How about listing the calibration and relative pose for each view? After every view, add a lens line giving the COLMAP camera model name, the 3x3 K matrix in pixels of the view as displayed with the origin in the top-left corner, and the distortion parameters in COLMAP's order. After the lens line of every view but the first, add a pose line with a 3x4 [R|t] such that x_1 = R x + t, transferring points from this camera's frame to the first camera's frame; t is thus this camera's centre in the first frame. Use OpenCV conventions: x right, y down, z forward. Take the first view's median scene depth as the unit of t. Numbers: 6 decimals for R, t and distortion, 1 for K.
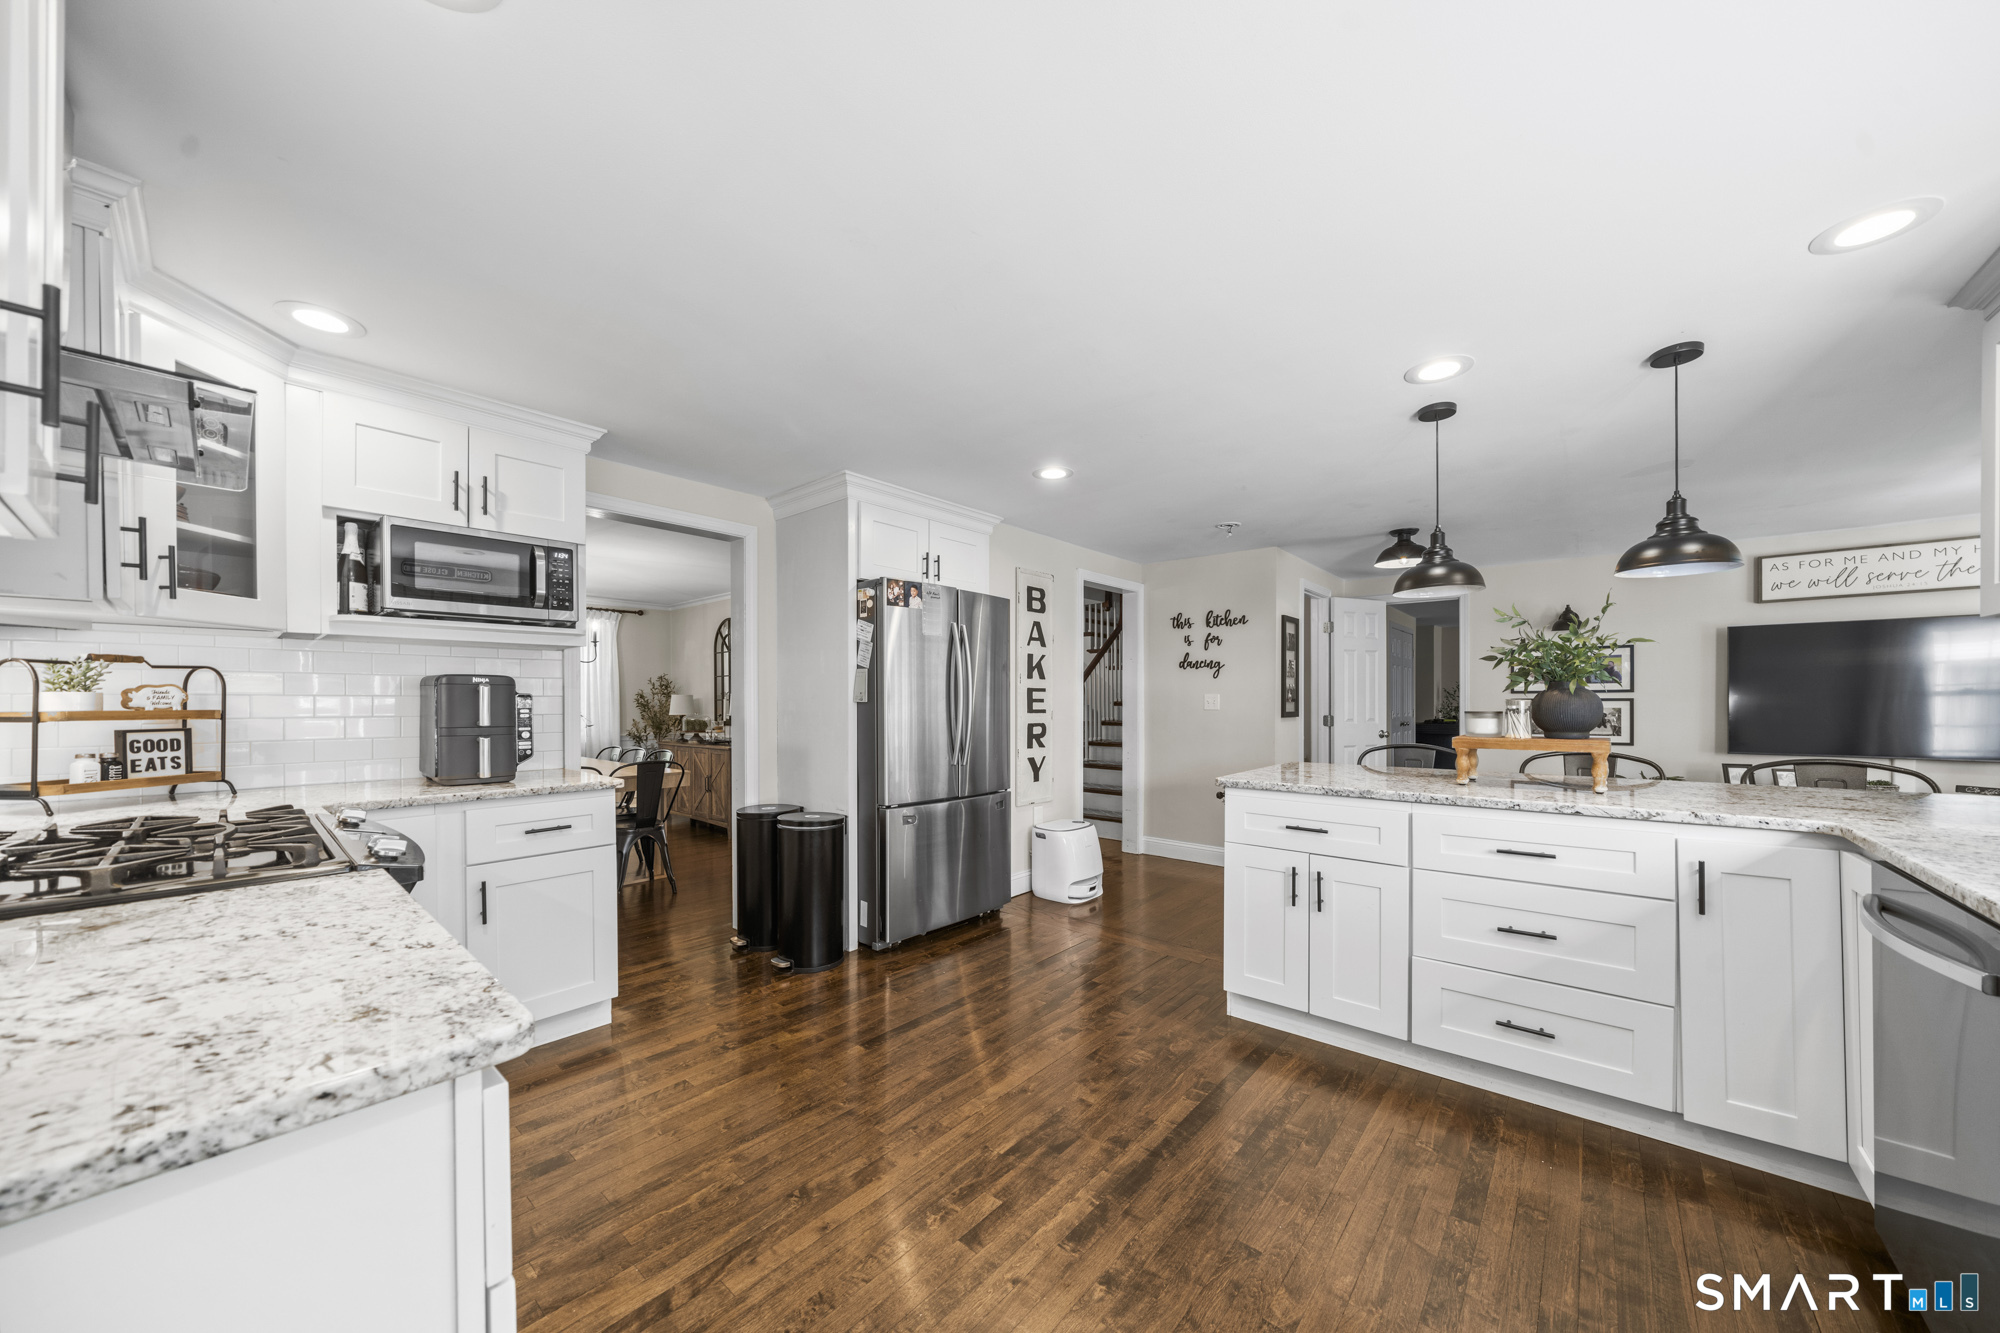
lens RADIAL K [[693.8, 0, 1001.5], [0, 693.8, 707.4], [0, 0, 1]] dist [-0.006817, 0.000851]
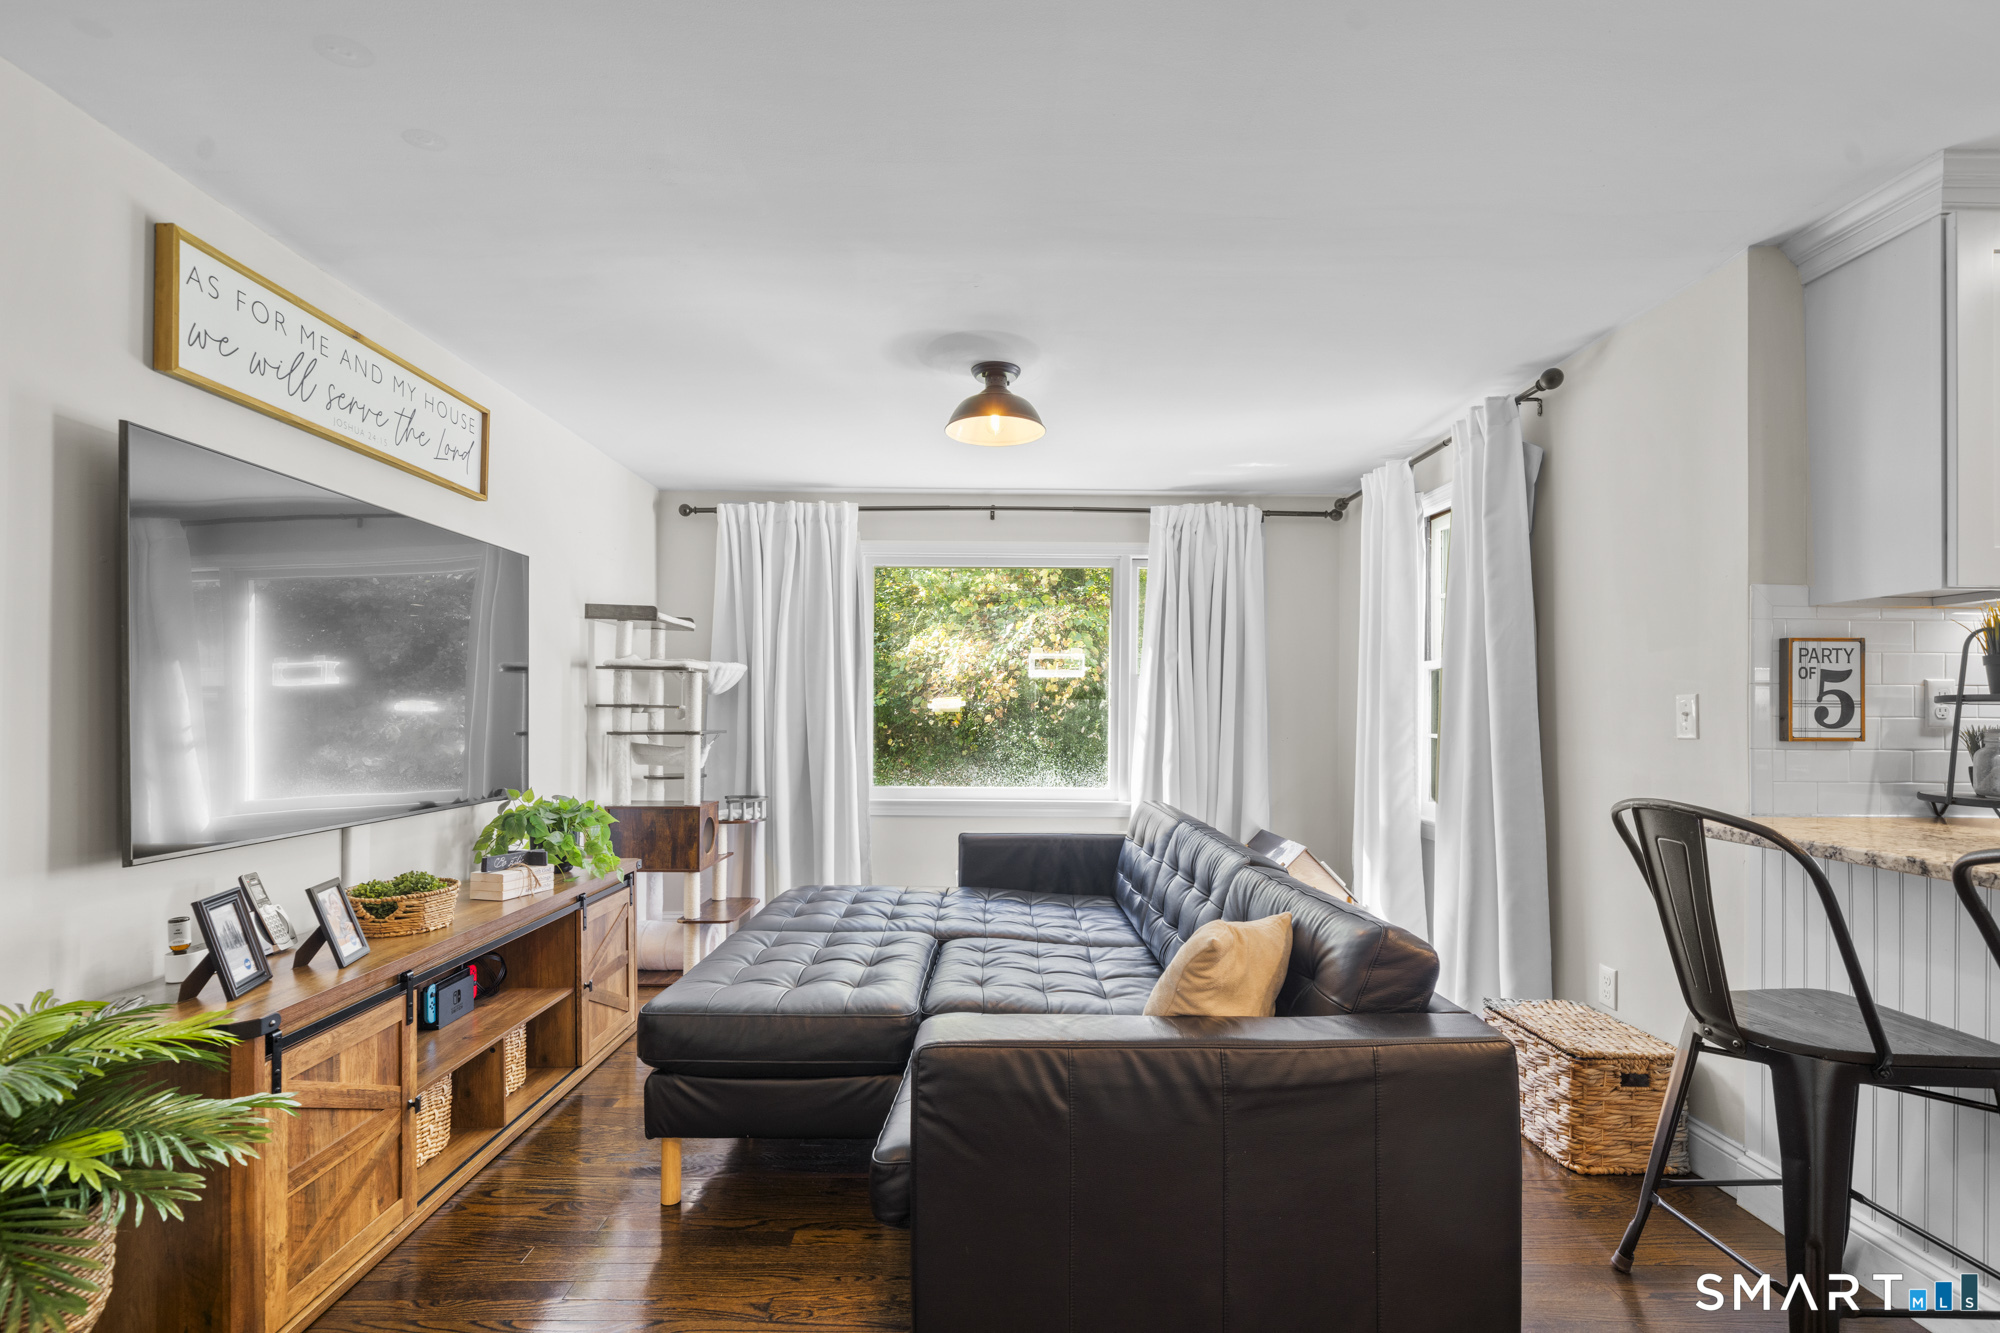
lens RADIAL K [[898.1, 0, 989.0], [0, 898.1, 709.7], [0, 0, 1]] dist [-0.001445, 0.000326]
pose [[-0.653551, -0.002584, 0.756878, 0.498576], [0.000340, 0.999993, 0.003708, 0.001038], [-0.756883, 0.002681, -0.653545, 0.903985]]
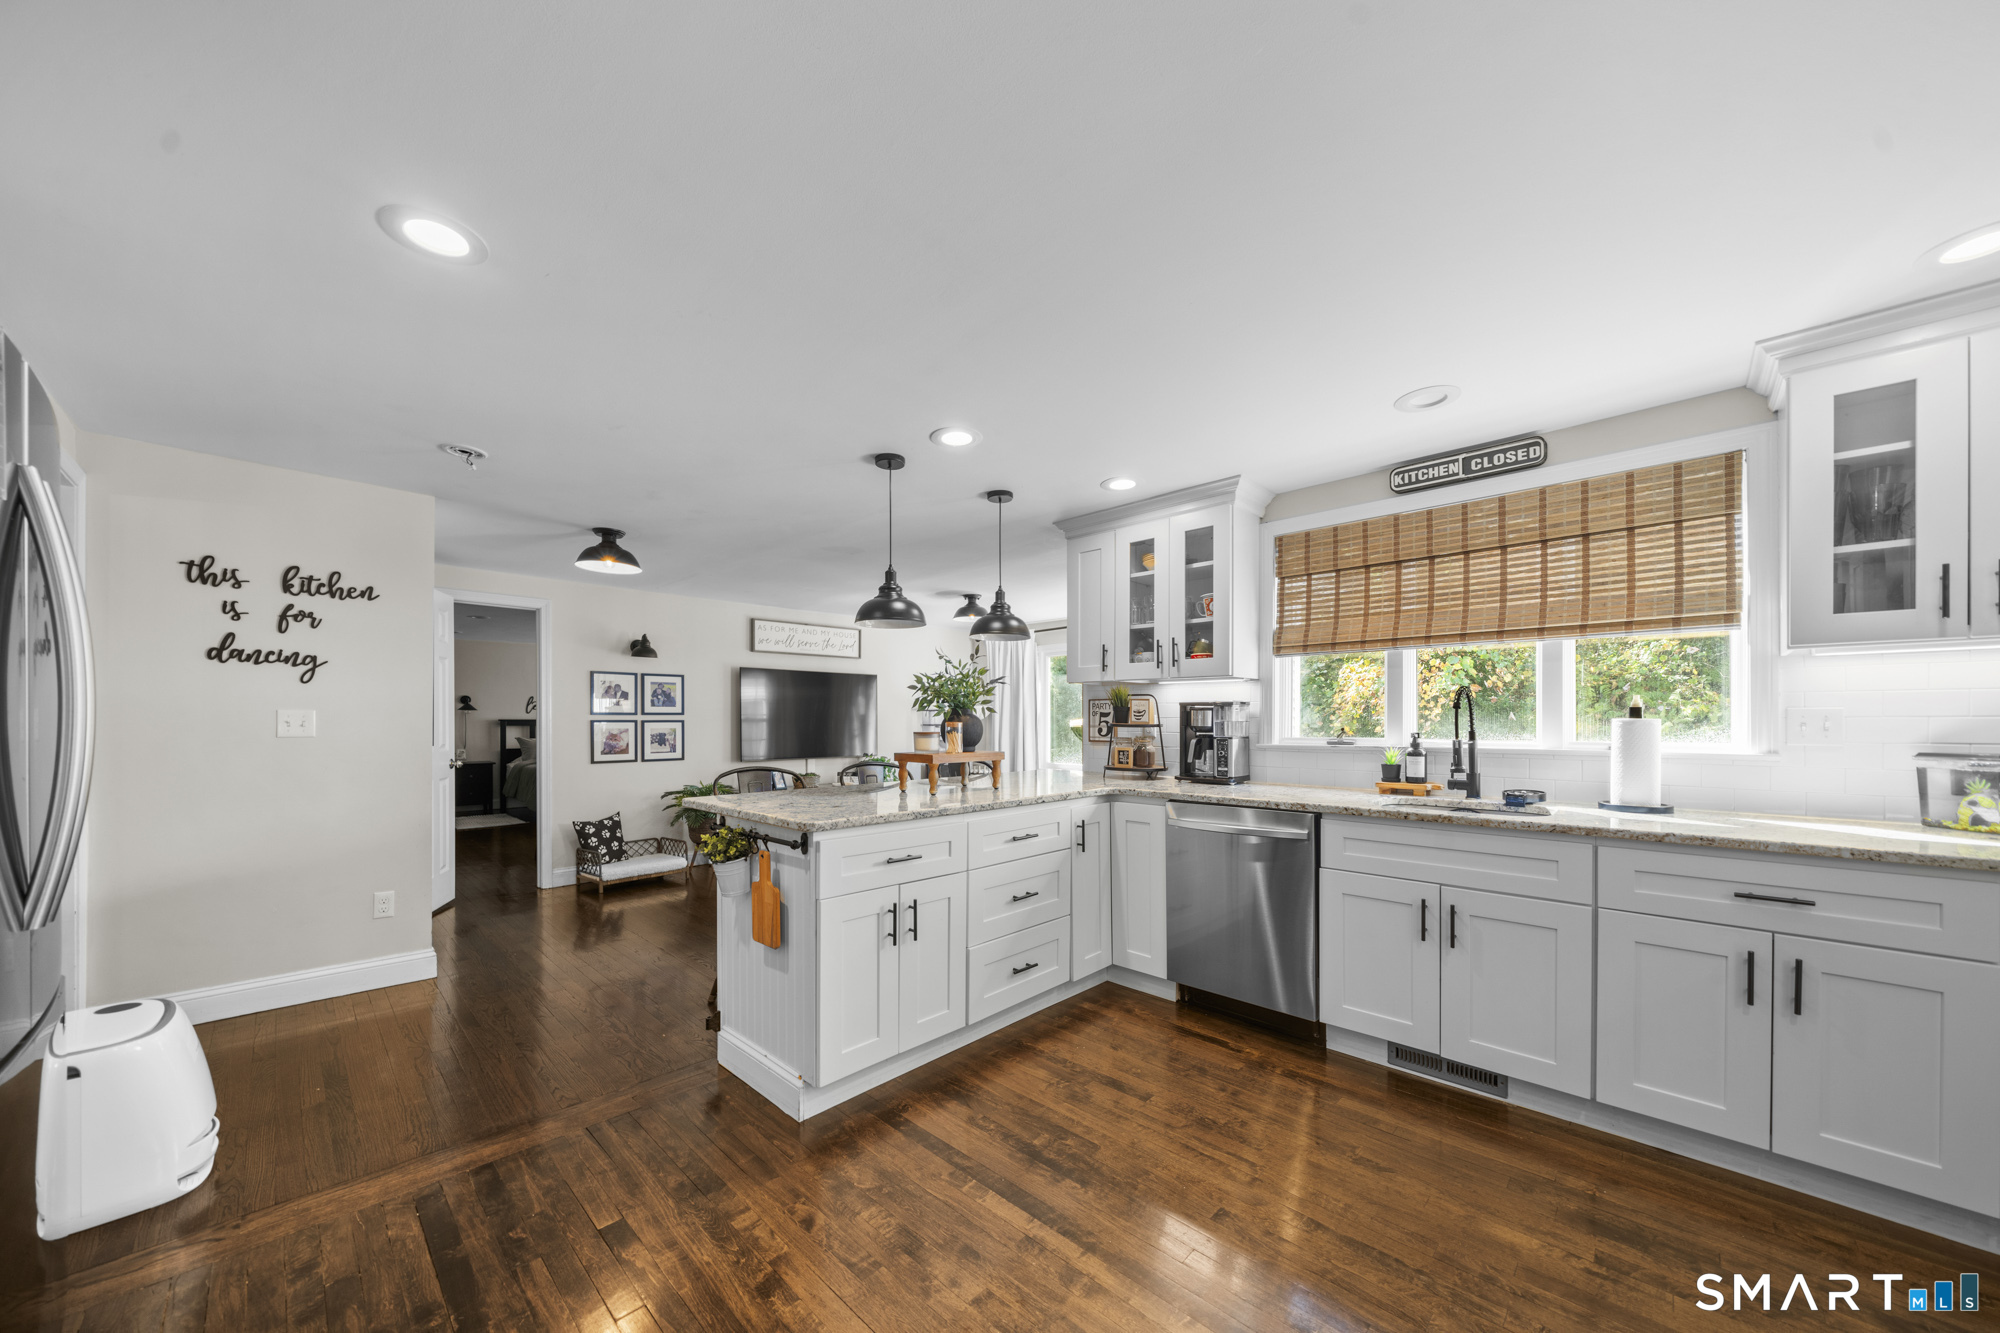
lens RADIAL K [[693.8, 0, 992.9], [0, 693.8, 727.0], [0, 0, 1]] dist [-0.006817, 0.000851]
pose [[0.067993, -0.006620, 0.997664, -0.238465], [0.006294, 0.999961, 0.006206, -0.005171], [-0.997666, 0.005857, 0.068032, 0.389999]]
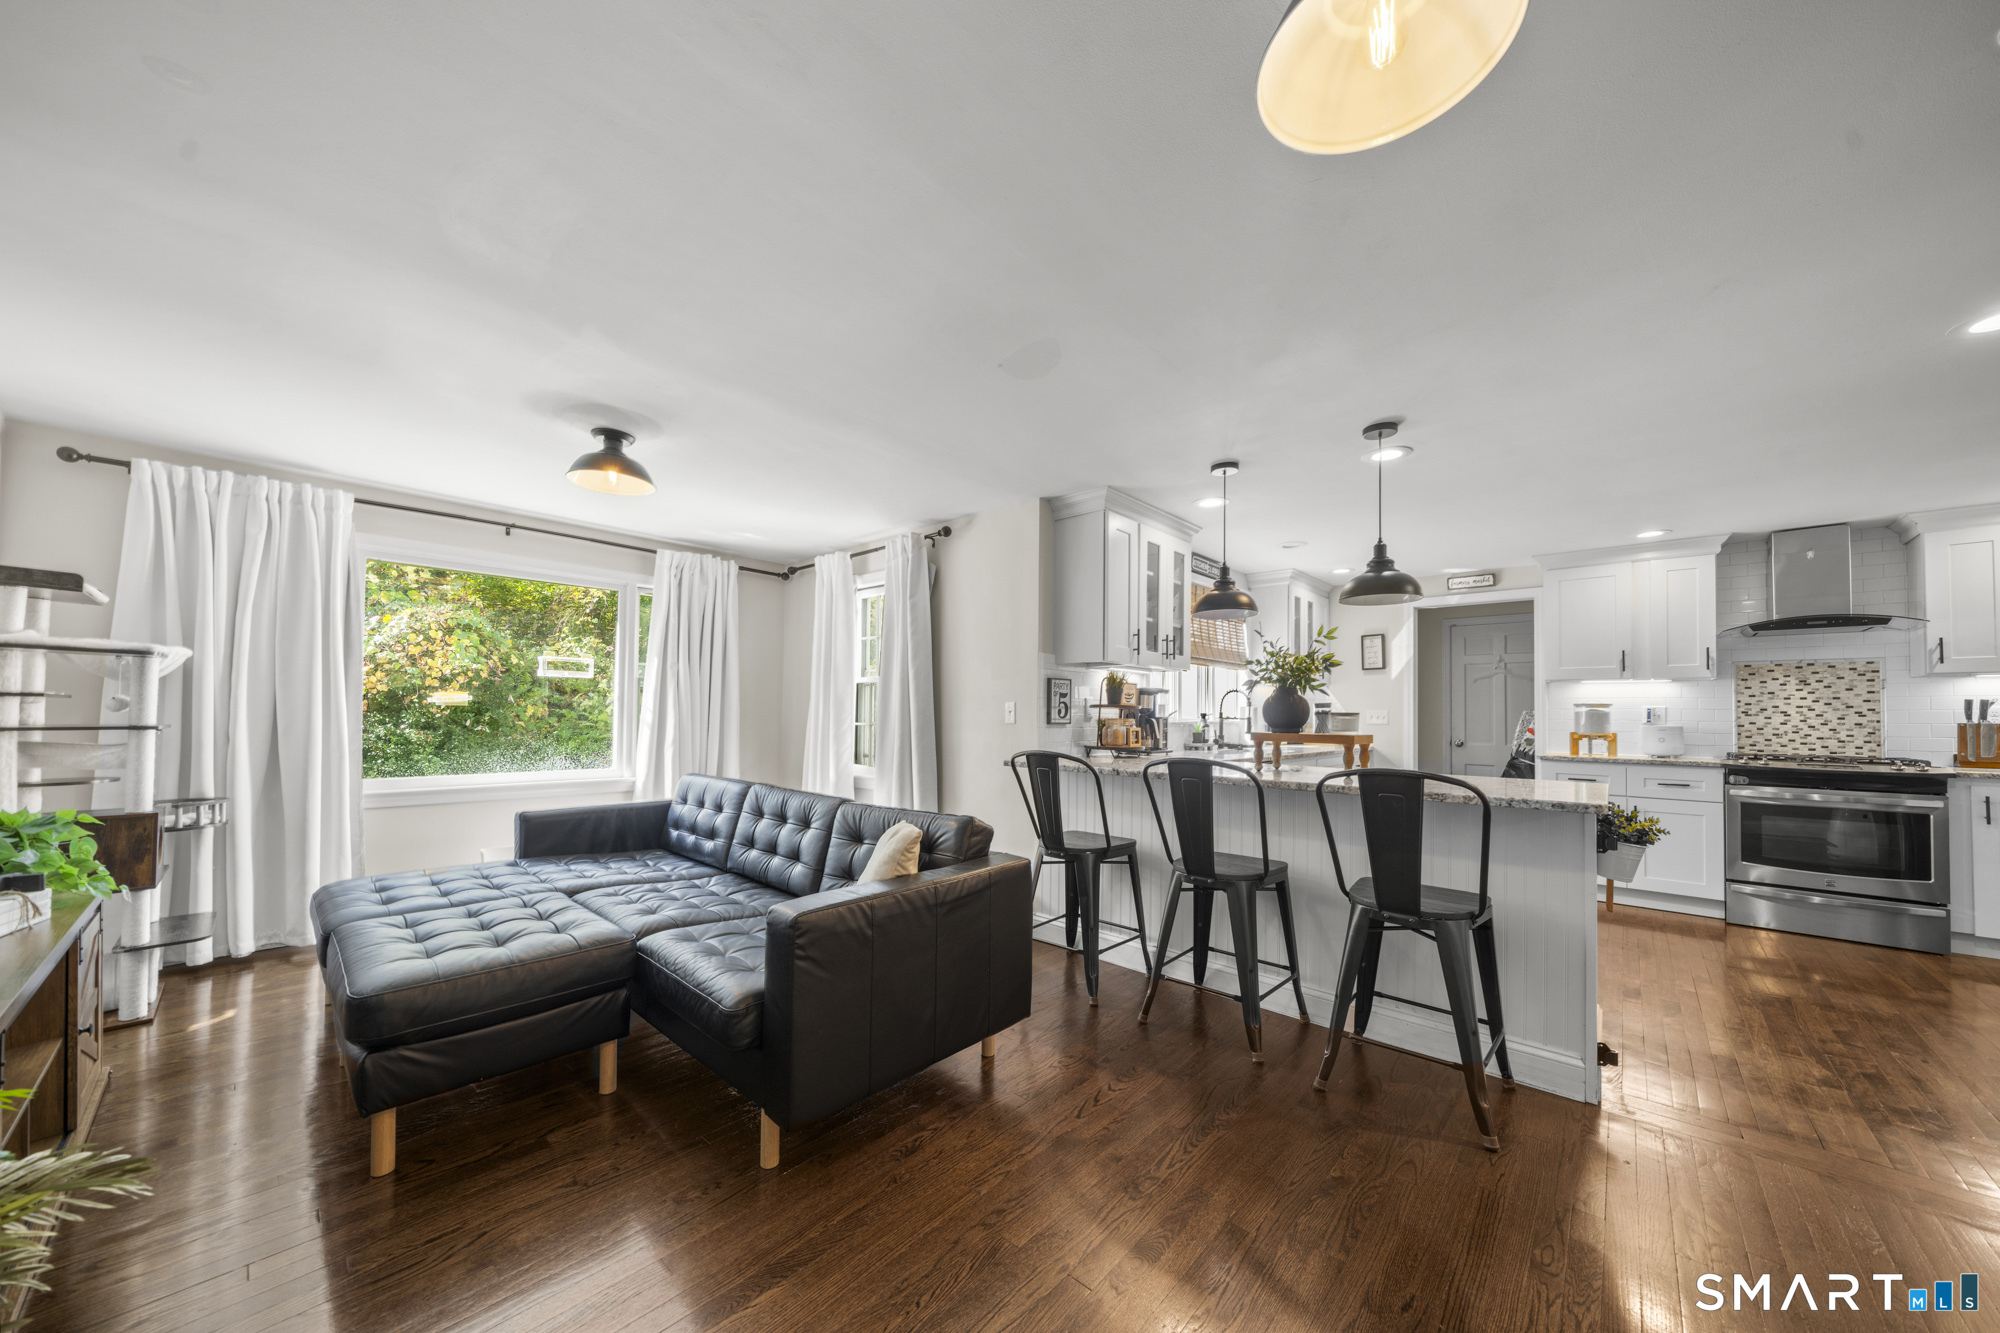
lens RADIAL K [[693.8, 0, 983.0], [0, 693.8, 699.8], [0, 0, 1]] dist [-0.006817, 0.000851]
pose [[-0.998699, -0.012537, 0.049419, 0.608878], [-0.013107, 0.999851, -0.011231, 0.001161], [-0.049271, -0.011864, -0.998715, 1.073012]]
